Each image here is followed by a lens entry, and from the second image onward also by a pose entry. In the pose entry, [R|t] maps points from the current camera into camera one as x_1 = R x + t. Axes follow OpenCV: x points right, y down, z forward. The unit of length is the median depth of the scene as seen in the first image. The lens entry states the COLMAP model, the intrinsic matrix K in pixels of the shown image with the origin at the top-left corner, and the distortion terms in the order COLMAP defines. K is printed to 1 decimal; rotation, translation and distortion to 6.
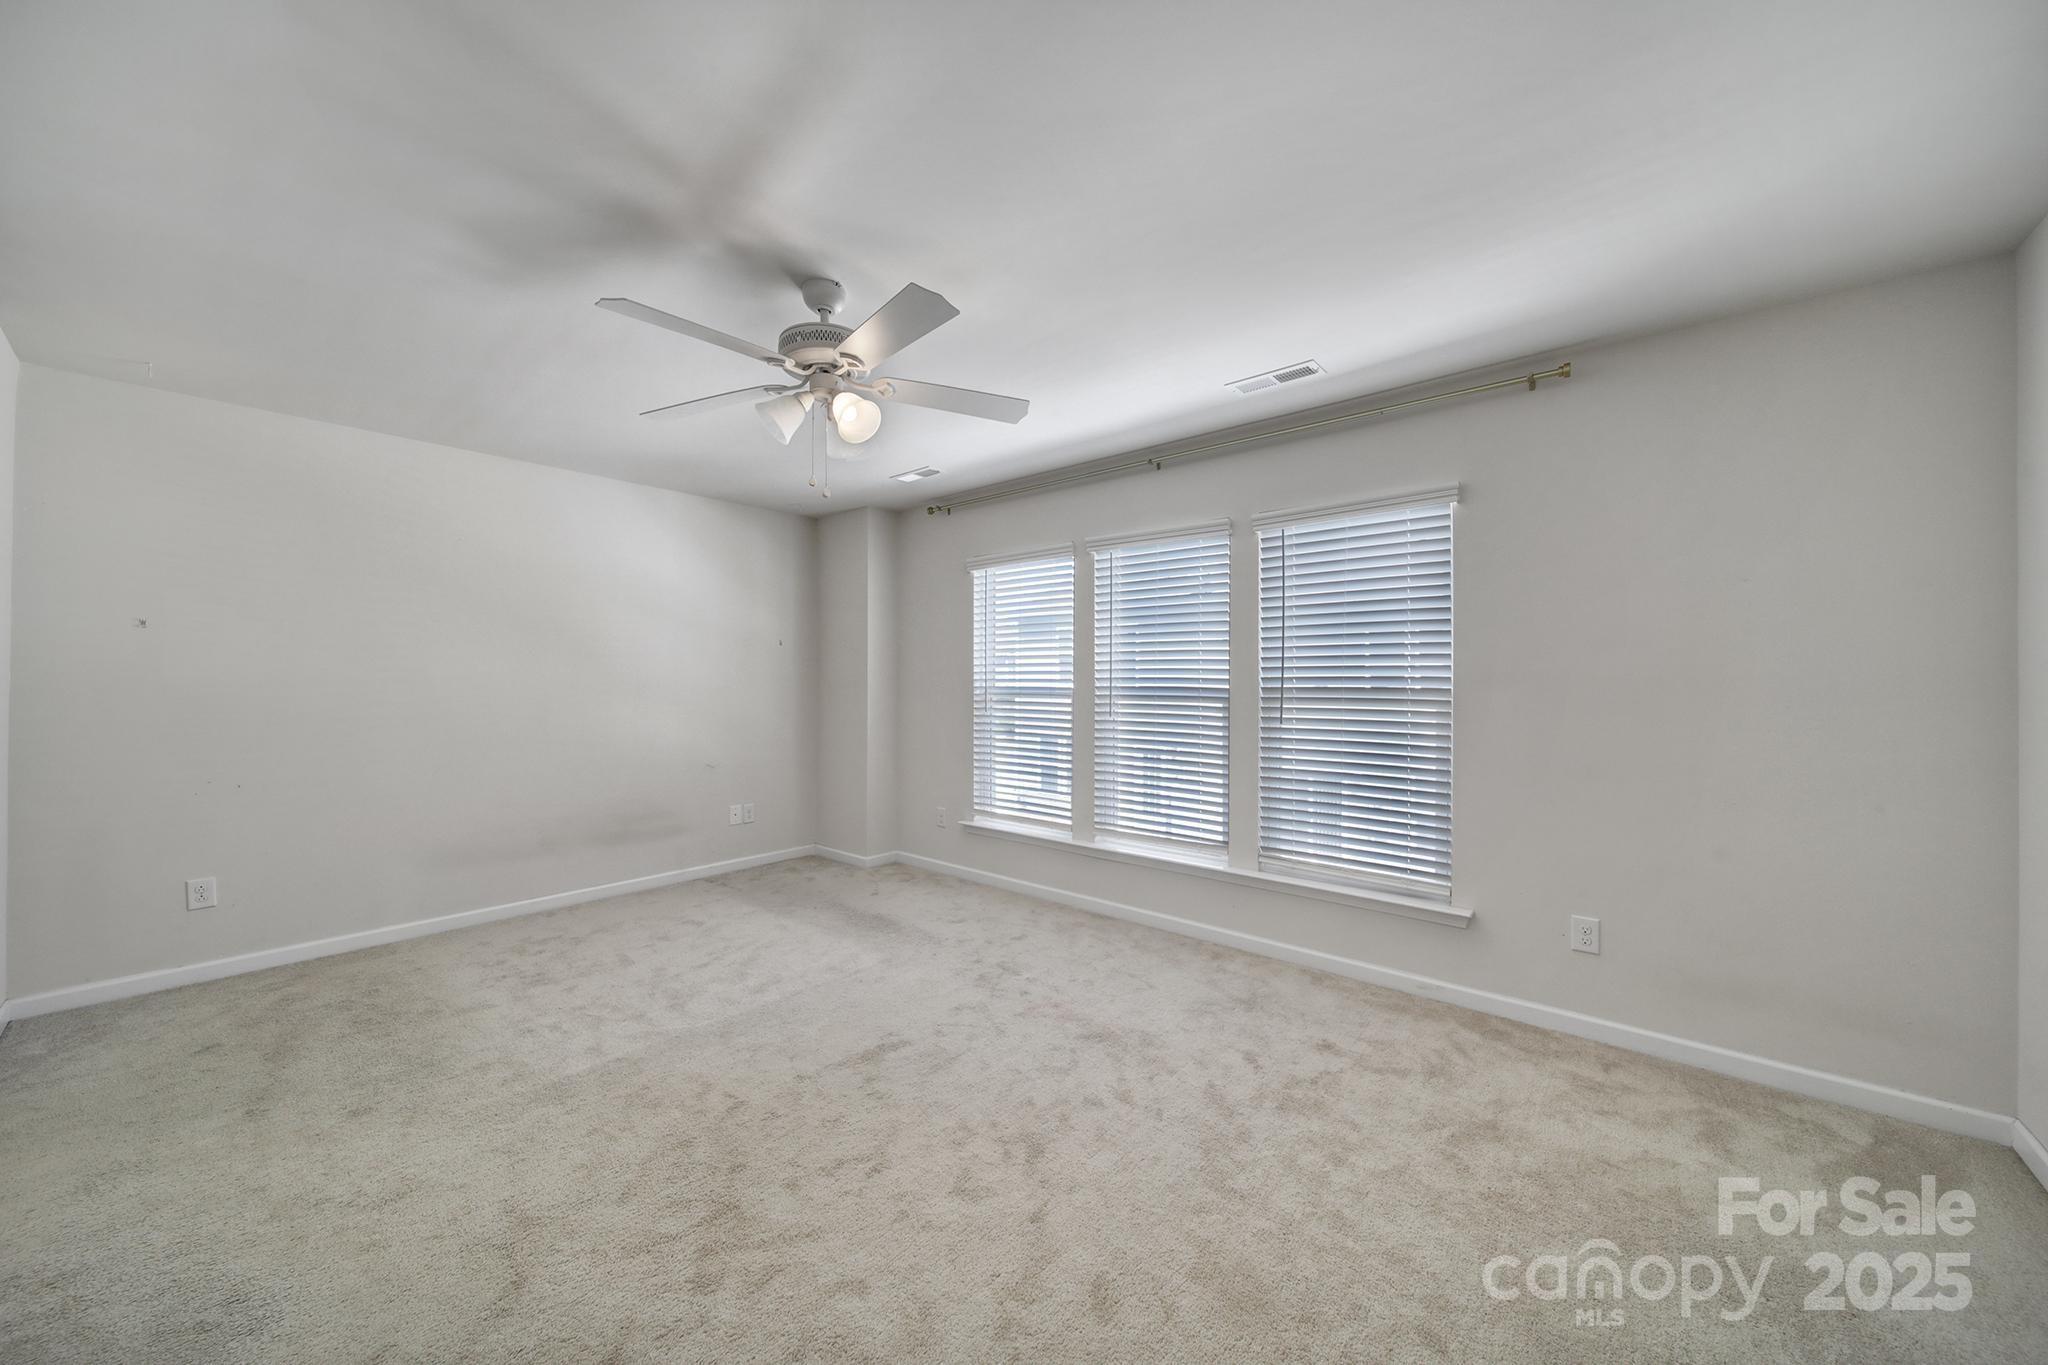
lens RADIAL K [[723.4, 0, 1024.0], [0, 723.4, 682.5], [0, 0, 1]] dist [-0.001027, -0.000318]
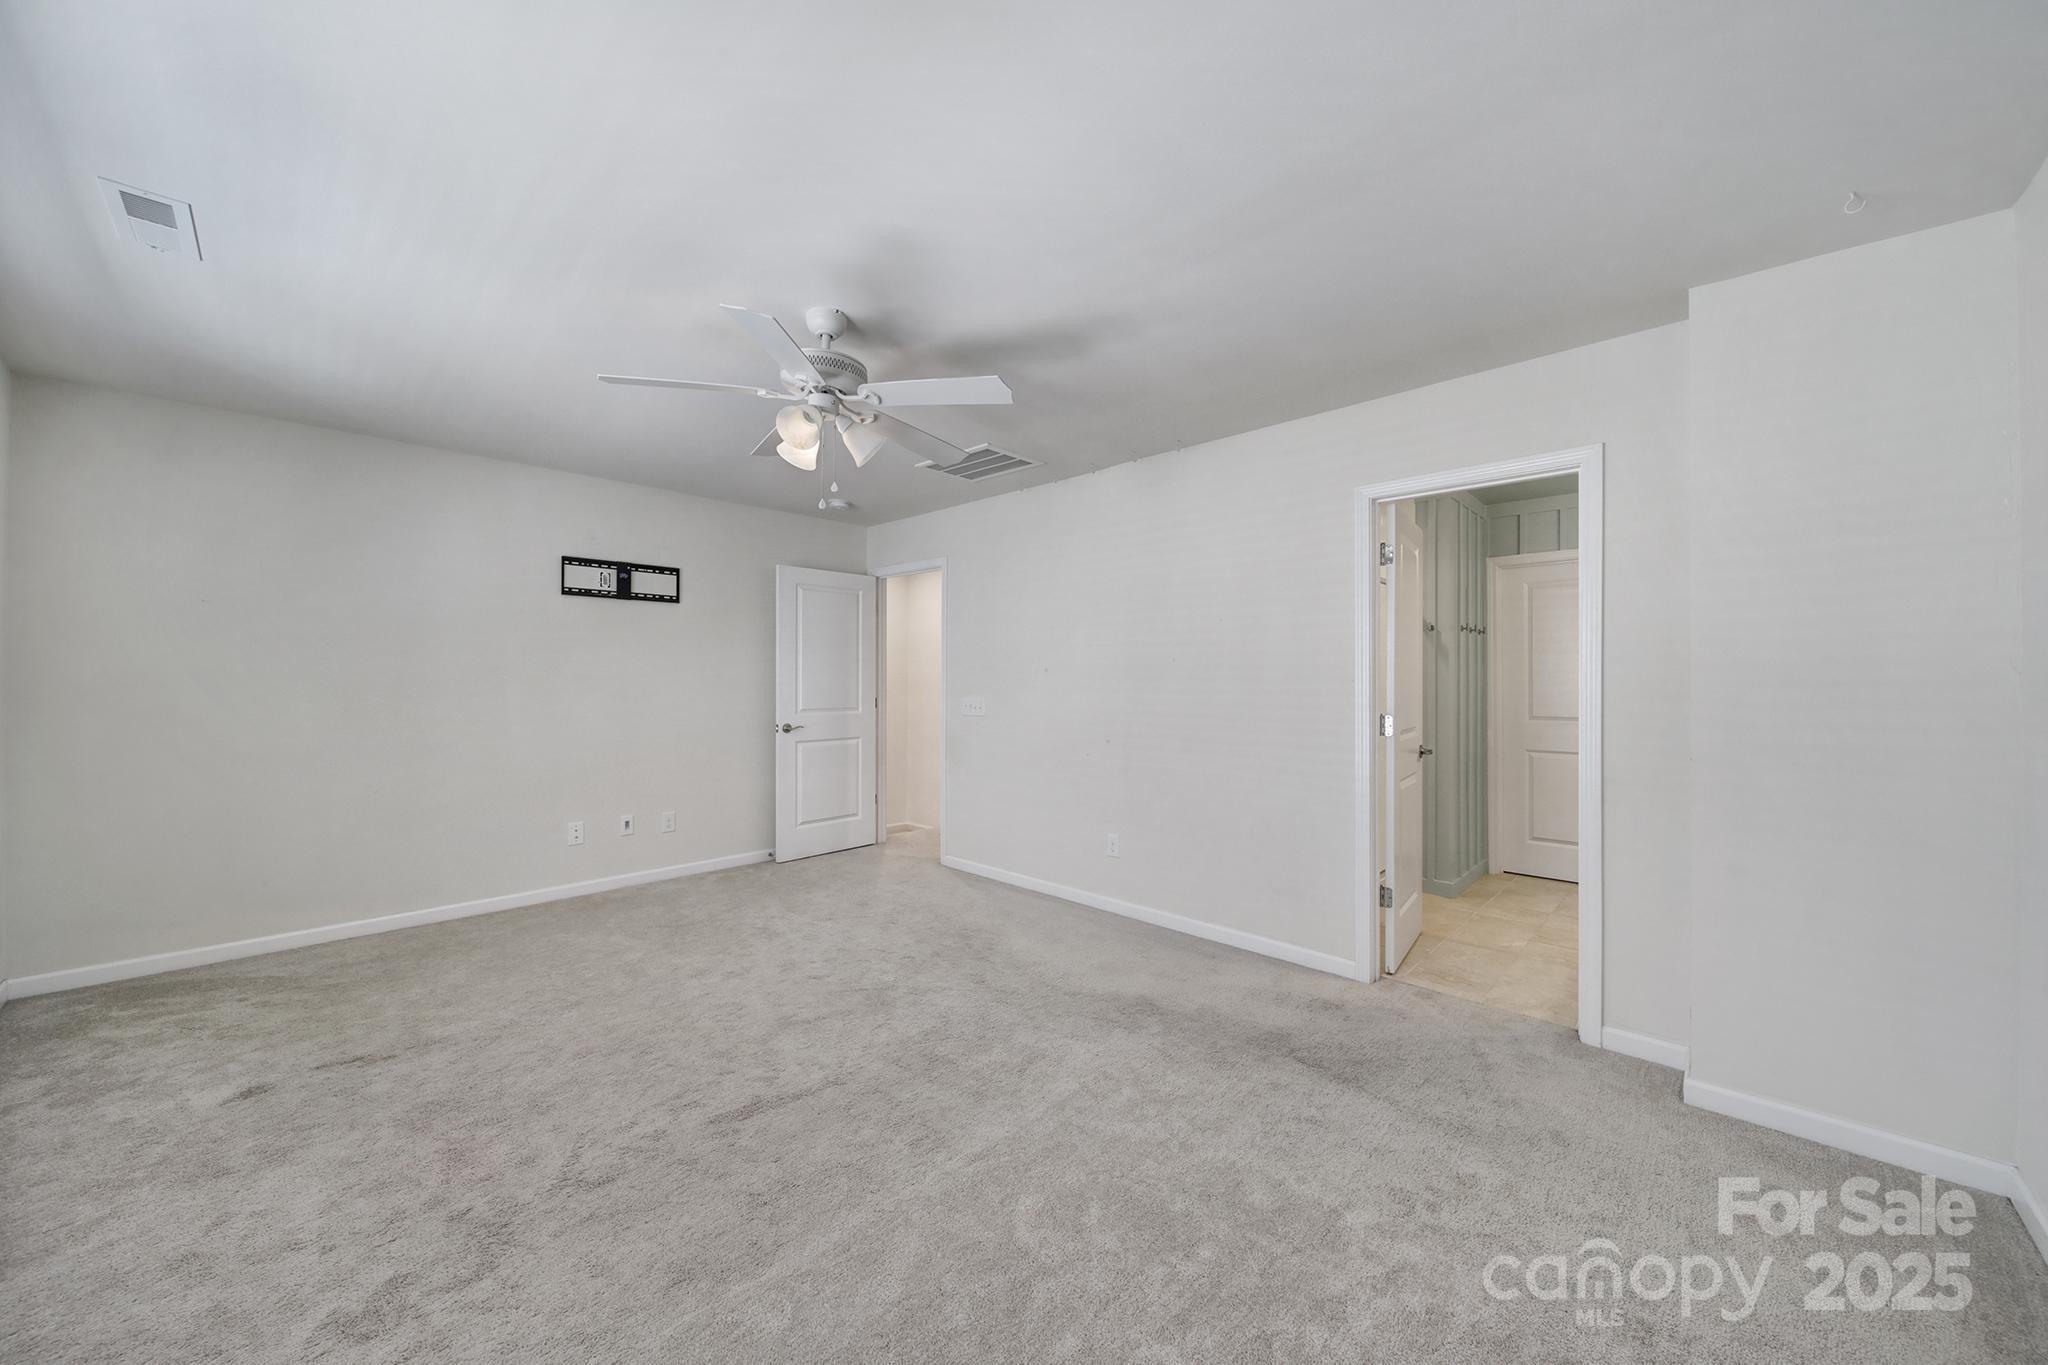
lens RADIAL K [[721.5, 0, 1024.7], [0, 721.5, 672.2], [0, 0, 1]] dist [-0.001904, -0.000066]
pose [[-0.998700, -0.005919, 0.050621, -0.442165], [-0.006343, 0.999946, -0.008223, -0.002736], [-0.050570, -0.008533, -0.998684, 1.444155]]
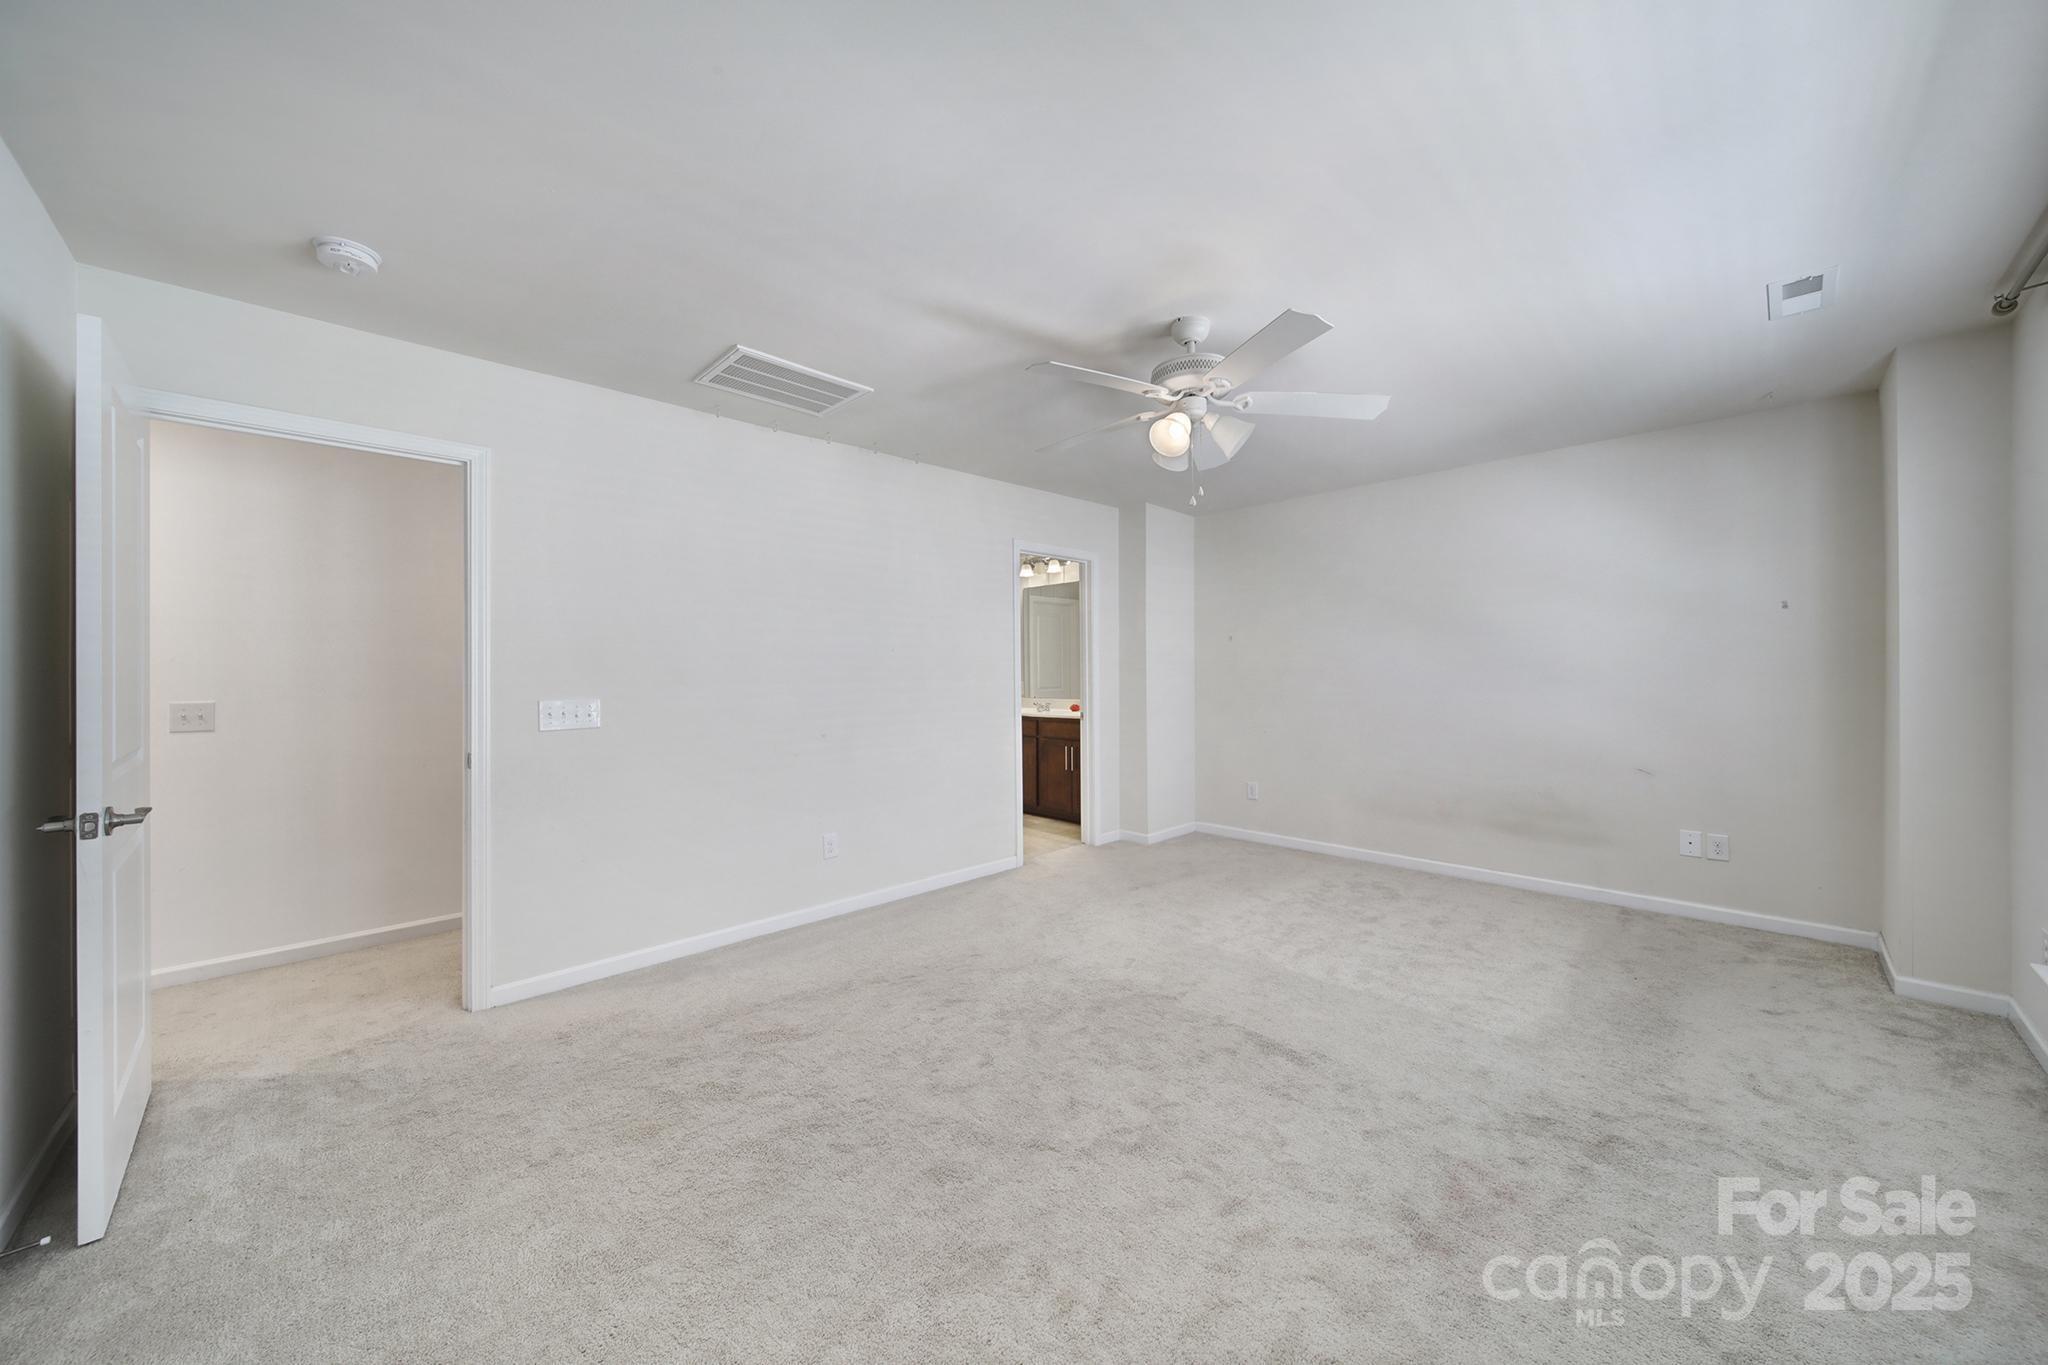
lens RADIAL K [[721.5, 0, 1024.7], [0, 721.5, 672.2], [0, 0, 1]] dist [-0.001904, -0.000066]
pose [[-0.094195, 0.000391, -0.995554, 0.616654], [0.008040, 0.999968, -0.000368, 0.002120], [0.995521, -0.008039, -0.094195, 0.589790]]
